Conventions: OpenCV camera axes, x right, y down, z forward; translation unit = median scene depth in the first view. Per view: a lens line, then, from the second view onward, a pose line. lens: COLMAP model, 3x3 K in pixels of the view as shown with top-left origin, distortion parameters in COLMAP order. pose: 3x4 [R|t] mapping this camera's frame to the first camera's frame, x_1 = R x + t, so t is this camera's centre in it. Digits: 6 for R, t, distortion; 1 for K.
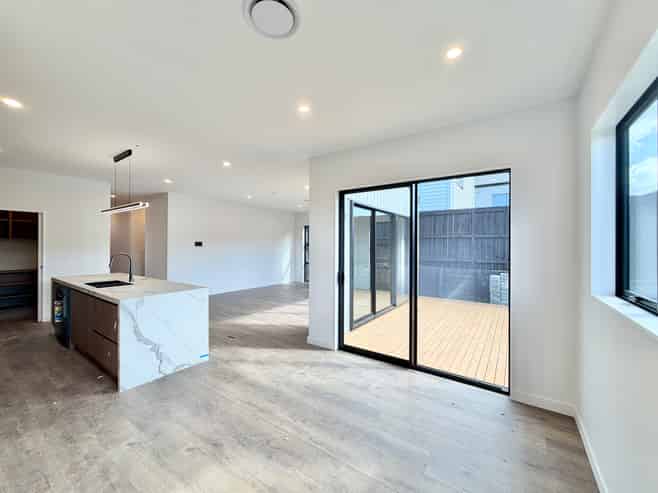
lens RADIAL K [[265.9, 0, 330.3], [0, 265.9, 245.8], [0, 0, 1]] dist [0.001976, -0.000062]
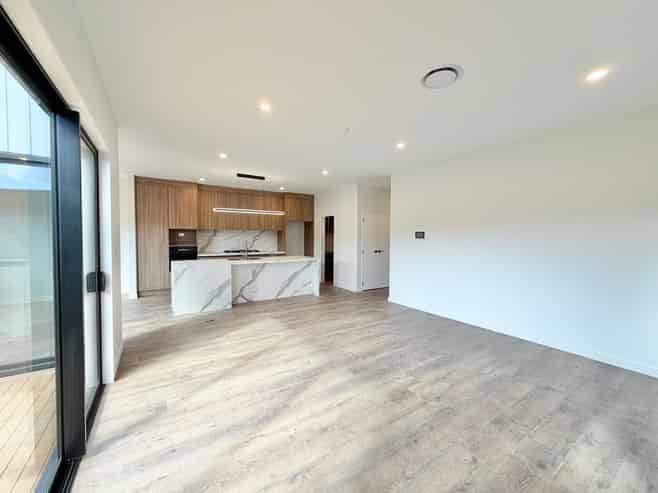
lens RADIAL K [[265.9, 0, 330.3], [0, 265.9, 245.8], [0, 0, 1]] dist [0.001976, -0.000062]
pose [[-0.366214, 0.016078, -0.930392, 0.634712], [-0.014800, 0.999624, 0.023100, 0.022864], [0.930413, 0.022229, -0.365838, 2.706985]]
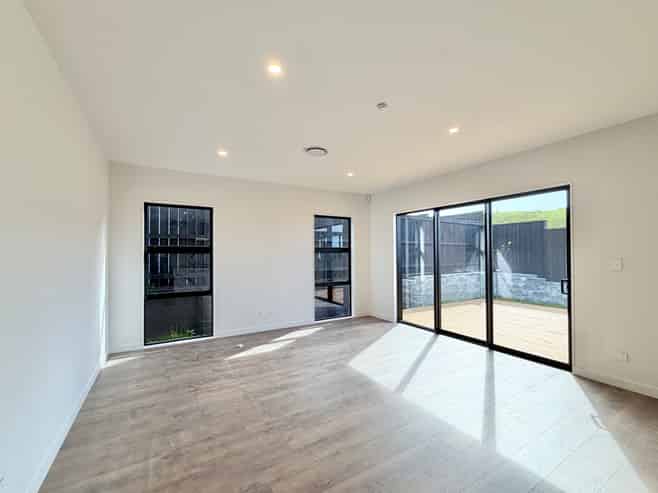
lens RADIAL K [[283.9, 0, 339.2], [0, 283.9, 249.4], [0, 0, 1]] dist [0.002187, 0.000364]
pose [[0.385281, 0.000738, 0.922799, -1.382149], [0.013294, 0.999891, -0.006350, 0.008317], [-0.922704, 0.014714, 0.385229, 2.111205]]
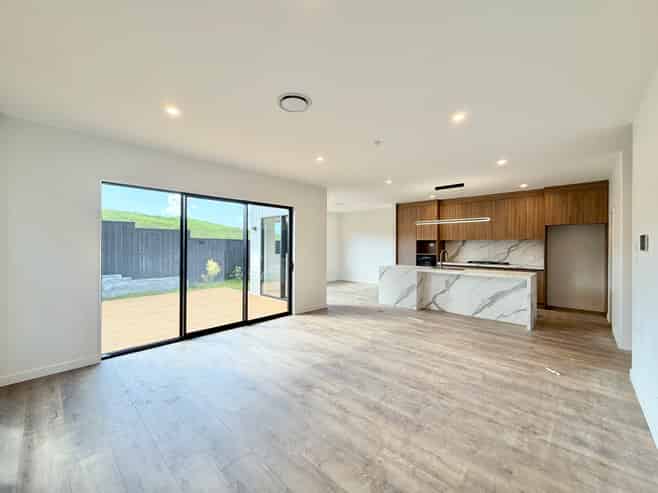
lens RADIAL K [[265.9, 0, 330.3], [0, 265.9, 245.8], [0, 0, 1]] dist [0.001976, -0.000062]
pose [[-0.989864, -0.018059, 0.140862, -0.453244], [-0.017338, 0.999830, 0.006346, 0.006401], [-0.140953, 0.003839, -0.990009, 3.554298]]
